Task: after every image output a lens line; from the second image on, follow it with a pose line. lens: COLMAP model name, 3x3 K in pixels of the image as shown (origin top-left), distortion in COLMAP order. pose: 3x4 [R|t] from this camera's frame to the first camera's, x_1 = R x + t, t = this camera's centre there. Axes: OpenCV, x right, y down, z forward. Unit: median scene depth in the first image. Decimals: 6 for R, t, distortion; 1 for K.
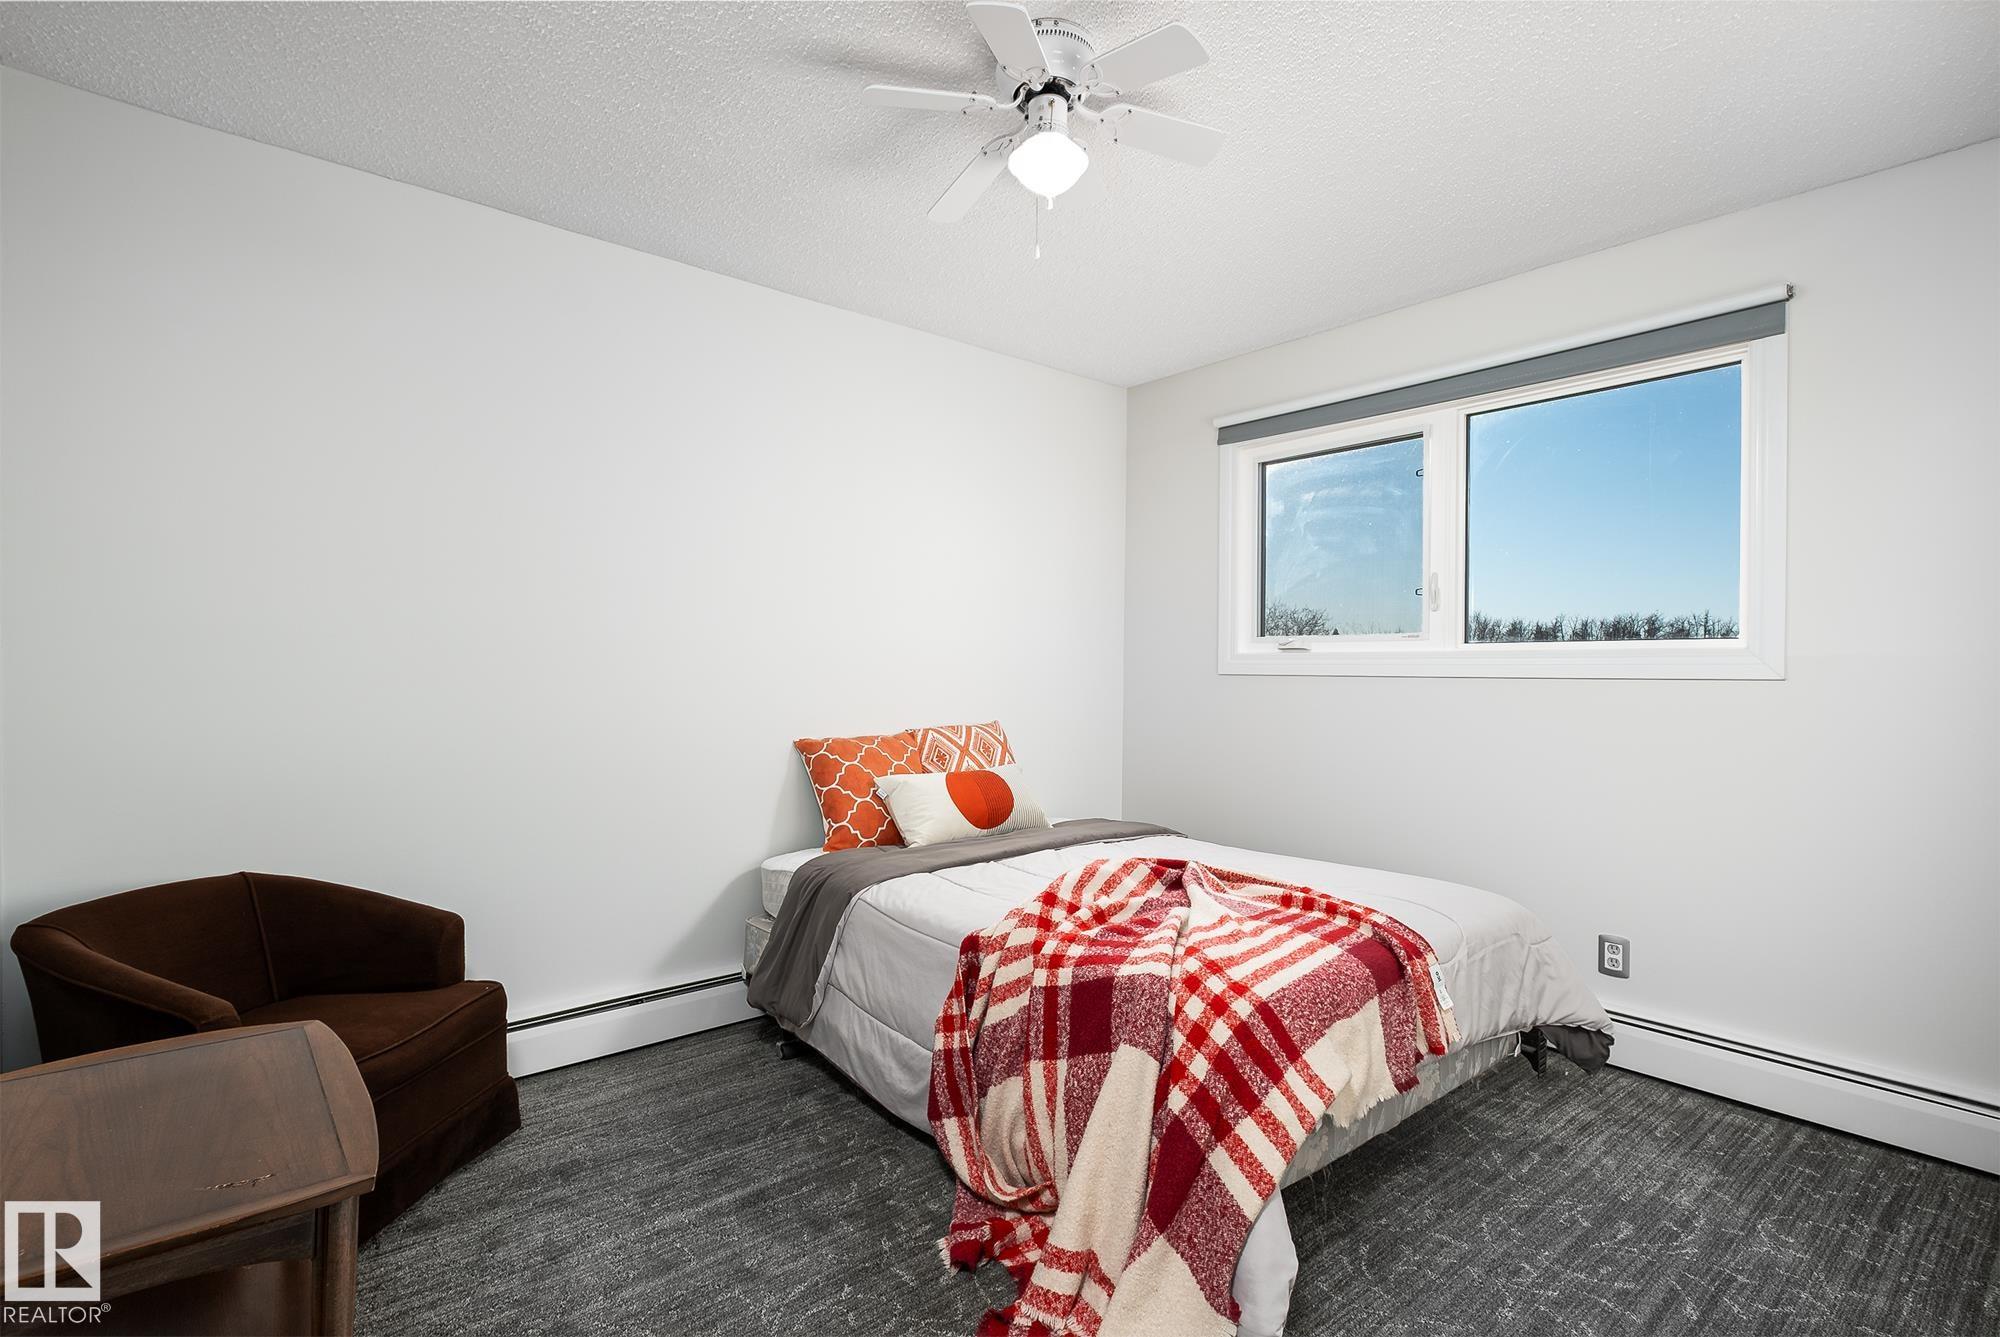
lens RADIAL K [[951.1, 0, 1000.0], [0, 951.1, 668.5], [0, 0, 1]] dist [-0.000083, 0.000000]
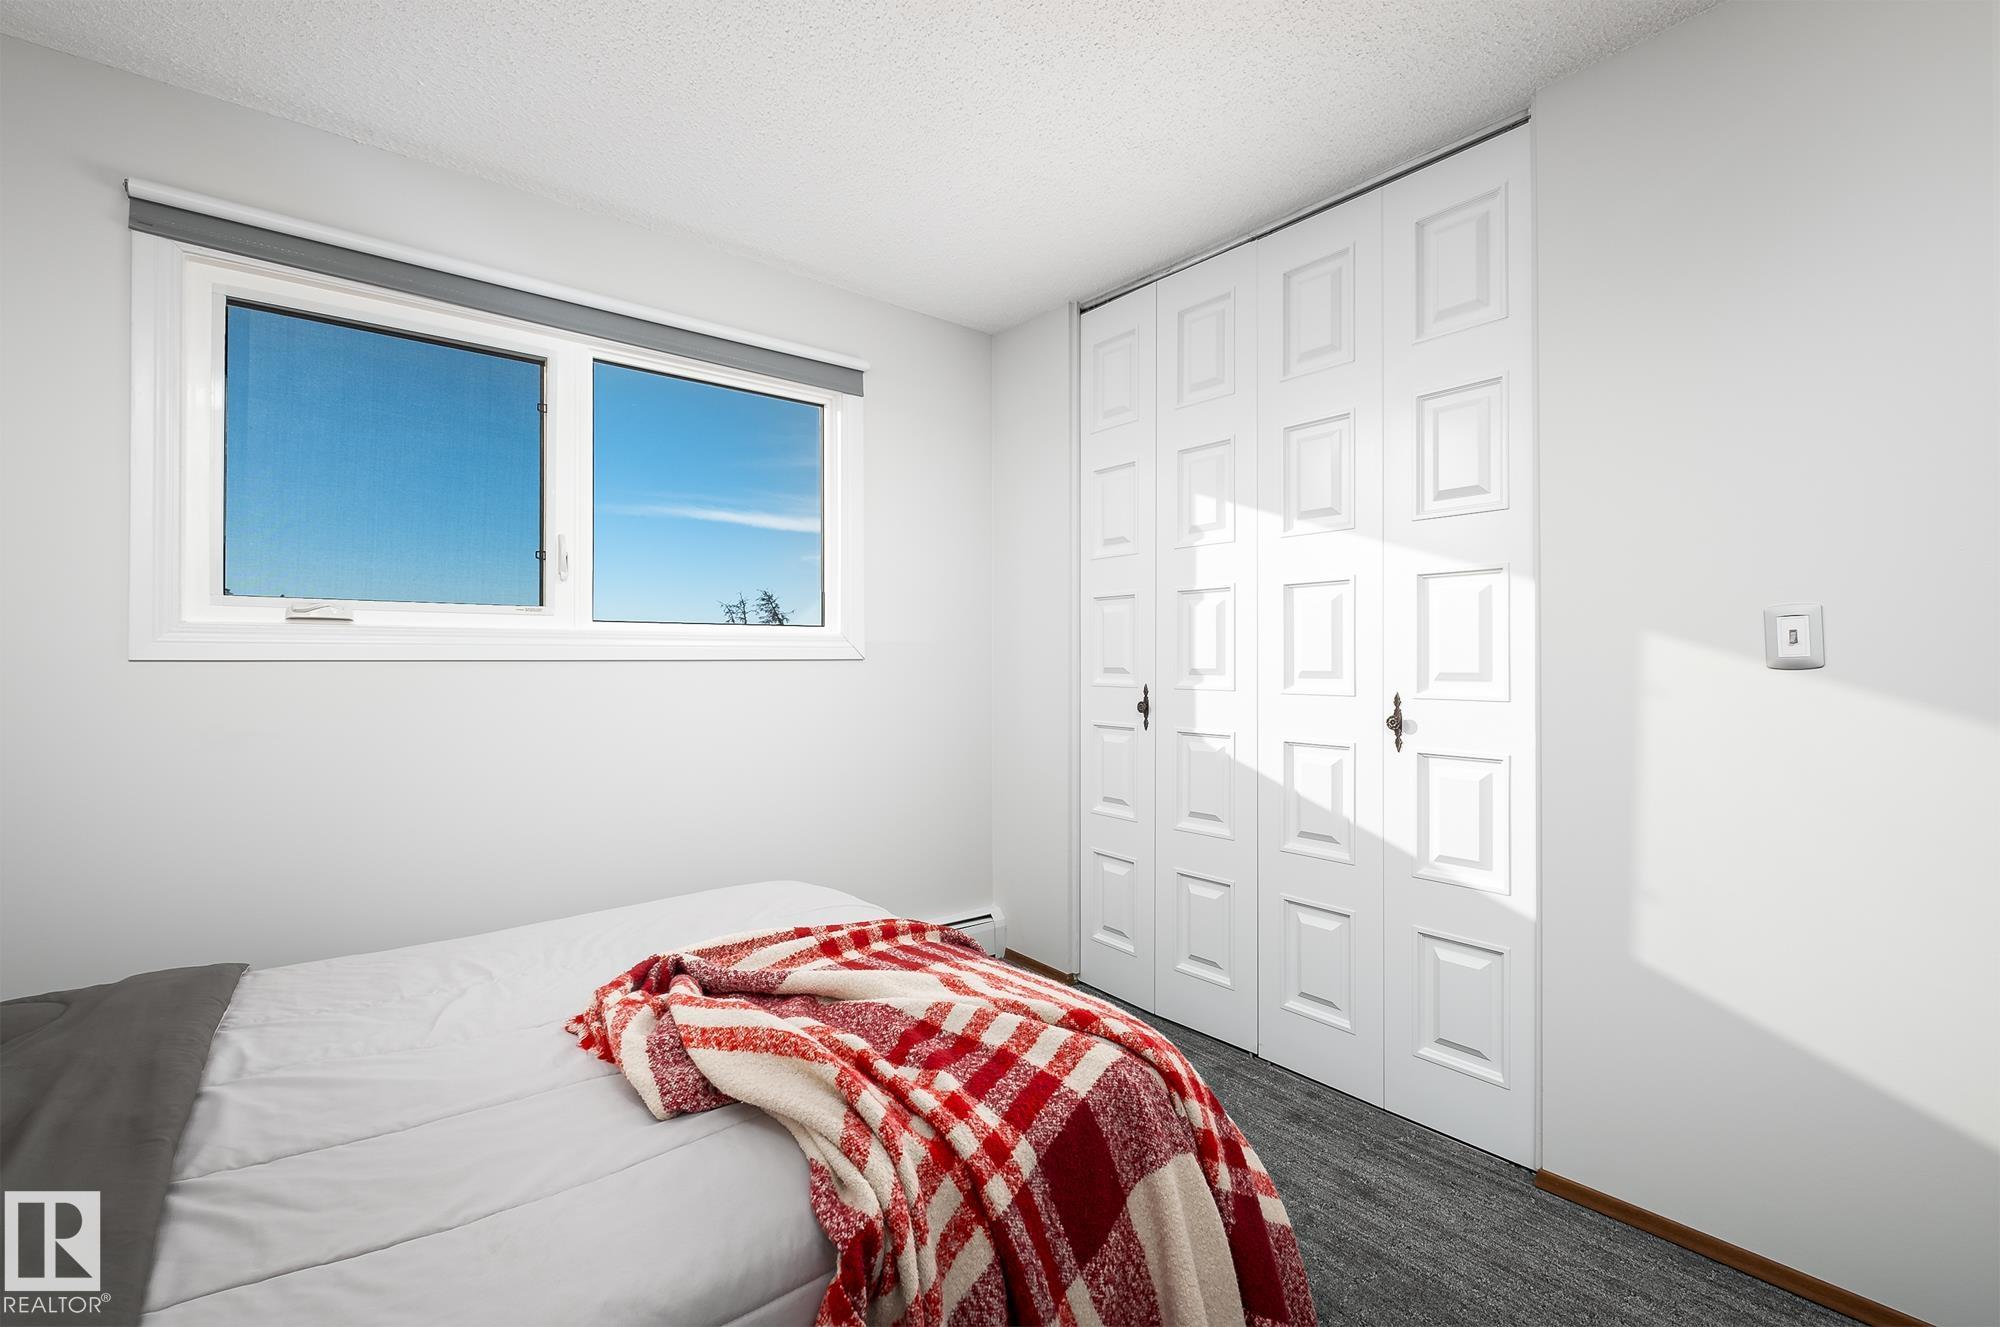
lens RADIAL K [[865.4, 0, 1000.0], [0, 865.4, 663.5], [0, 0, 1]] dist [-0.001666, -0.000241]
pose [[0.031867, -0.011559, 0.999425, -0.338933], [-0.002306, 0.999930, 0.011638, 0.001889], [-0.999489, -0.002675, 0.031838, 0.708065]]
